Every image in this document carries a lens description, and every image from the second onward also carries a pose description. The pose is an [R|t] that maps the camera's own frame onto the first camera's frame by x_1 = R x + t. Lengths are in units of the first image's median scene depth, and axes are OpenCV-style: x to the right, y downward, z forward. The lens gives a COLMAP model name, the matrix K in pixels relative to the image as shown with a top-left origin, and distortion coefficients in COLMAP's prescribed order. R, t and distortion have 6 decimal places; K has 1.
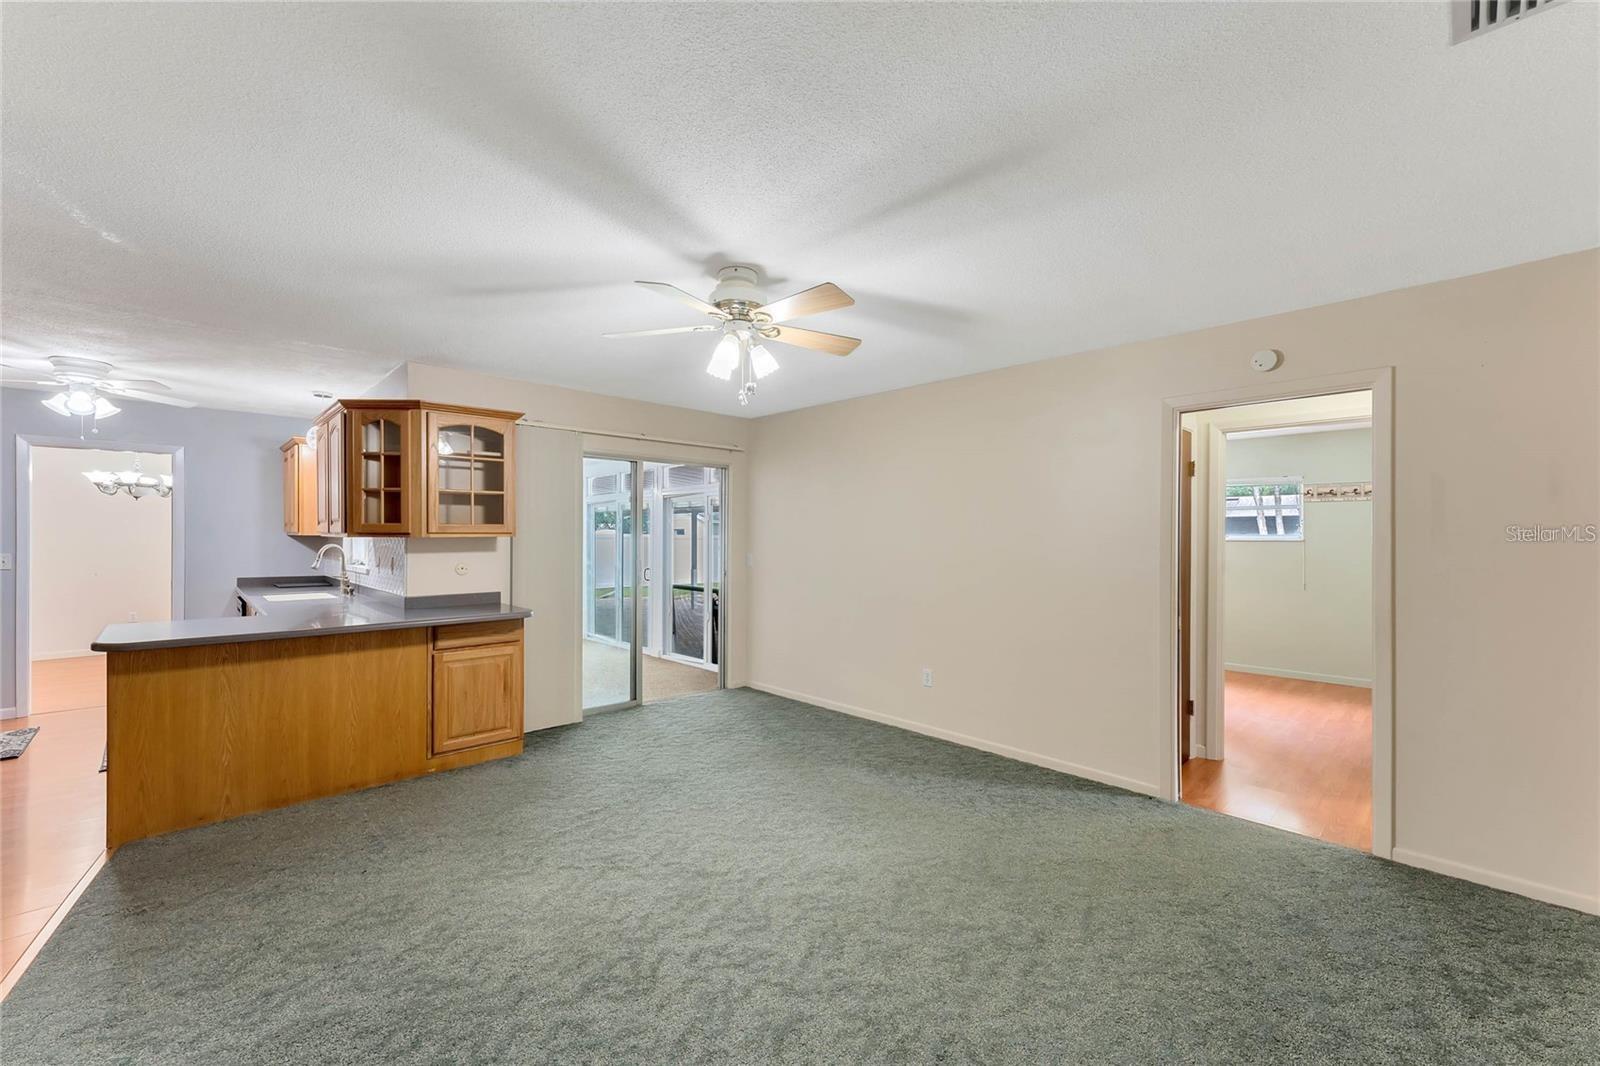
lens RADIAL K [[639.3, 0, 800.1], [0, 639.3, 538.1], [0, 0, 1]] dist [0.001452, 0.000549]
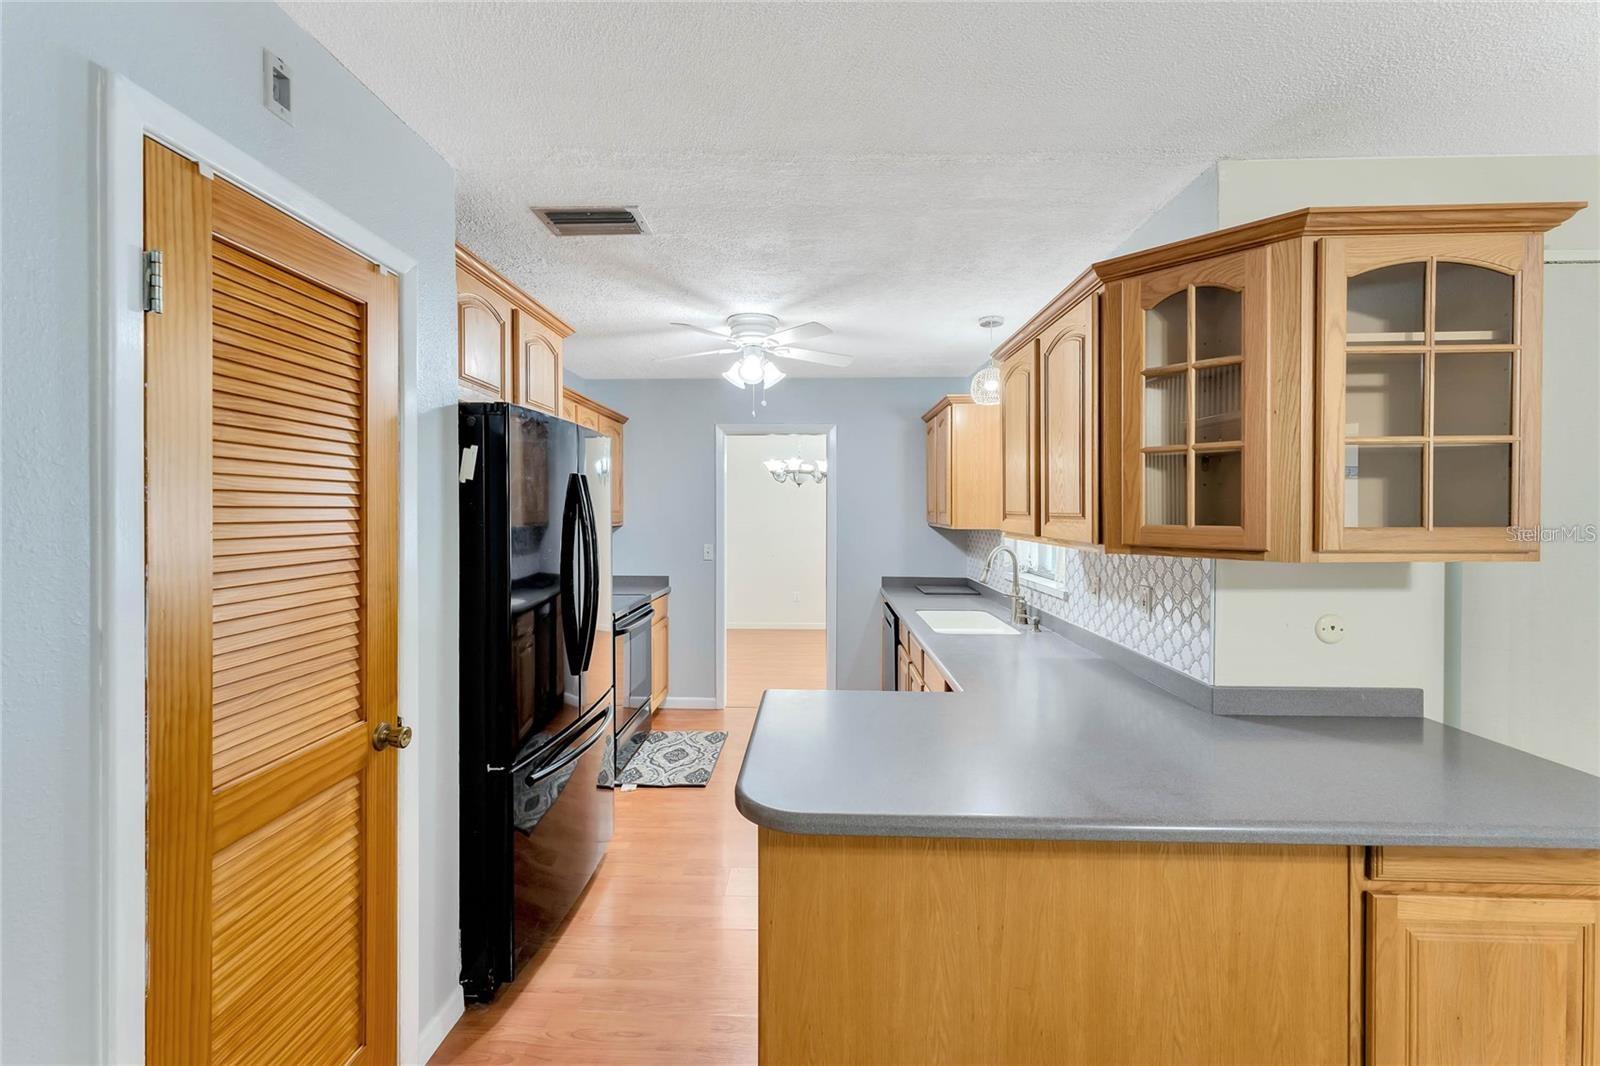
lens RADIAL K [[650.3, 0, 800.5], [0, 650.3, 517.9], [0, 0, 1]] dist [0.001072, 0.000207]
pose [[0.696487, 0.005994, -0.717544, -0.485453], [-0.002072, 0.999978, 0.006342, -0.028455], [0.717566, -0.002931, 0.696484, 0.467754]]
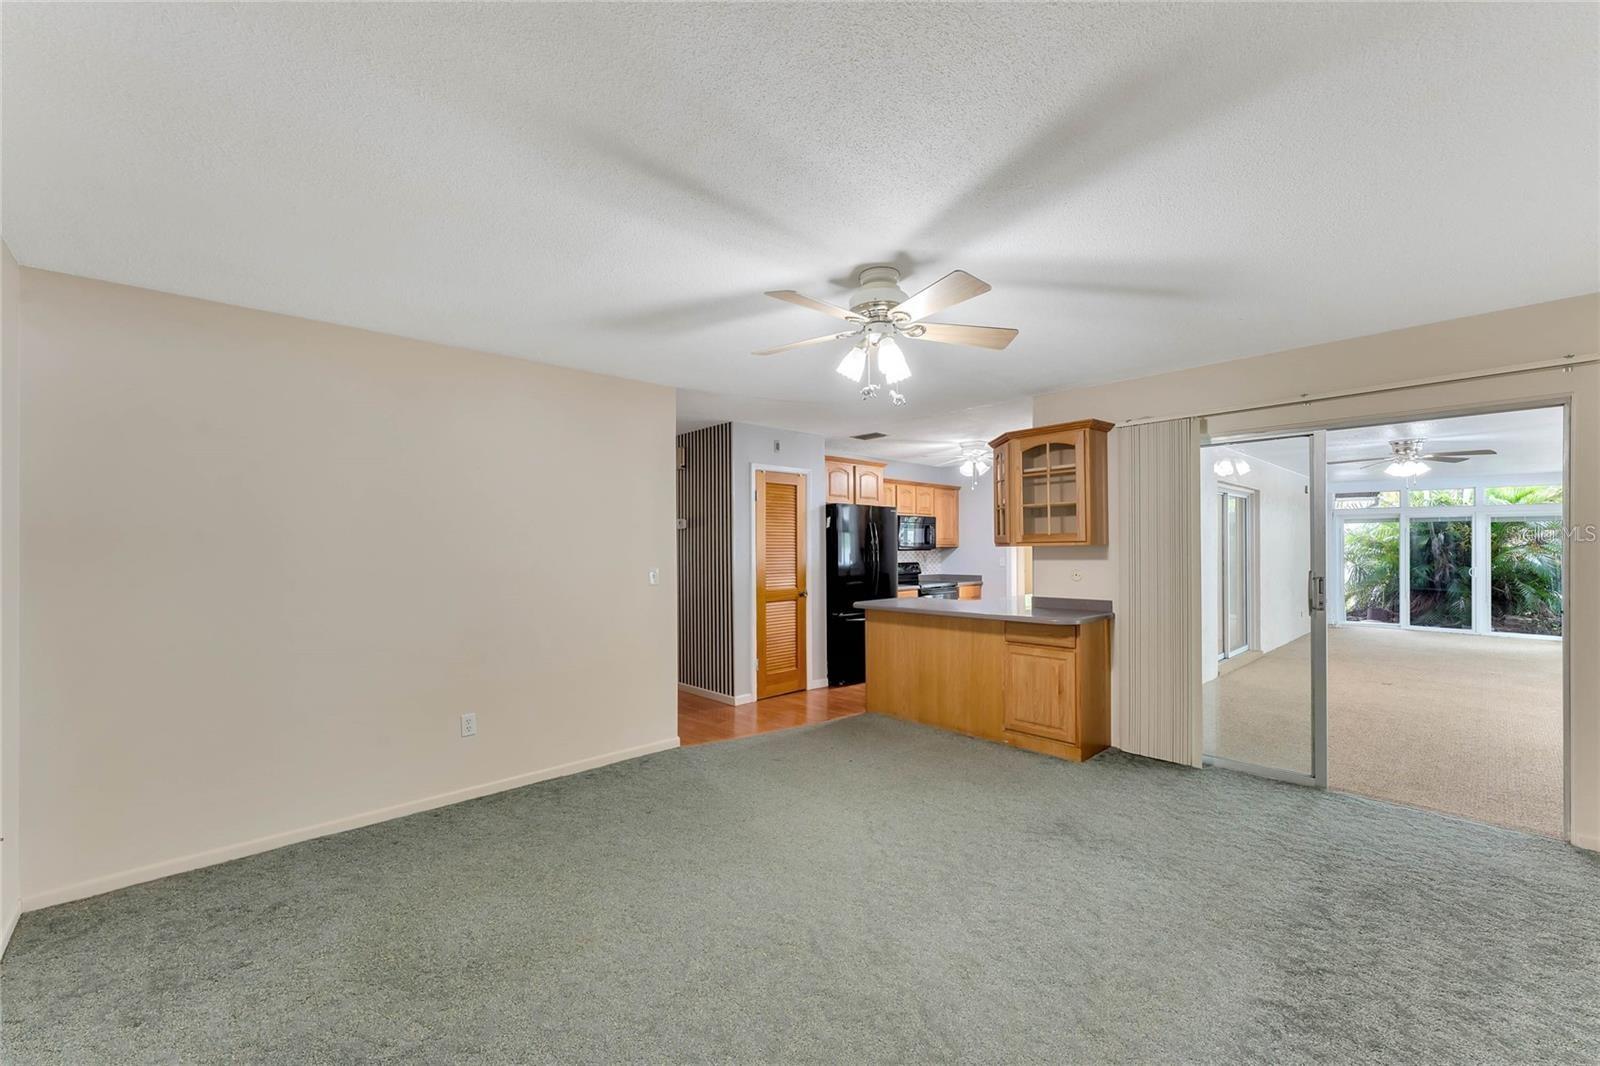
lens RADIAL K [[650.3, 0, 802.6], [0, 650.3, 549.9], [0, 0, 1]] dist [0.000566, 0.000091]
pose [[-0.019264, -0.000925, -0.999814, 0.587827], [0.005927, 0.999982, -0.001040, 0.004177], [0.999797, -0.005946, -0.019258, 0.591166]]
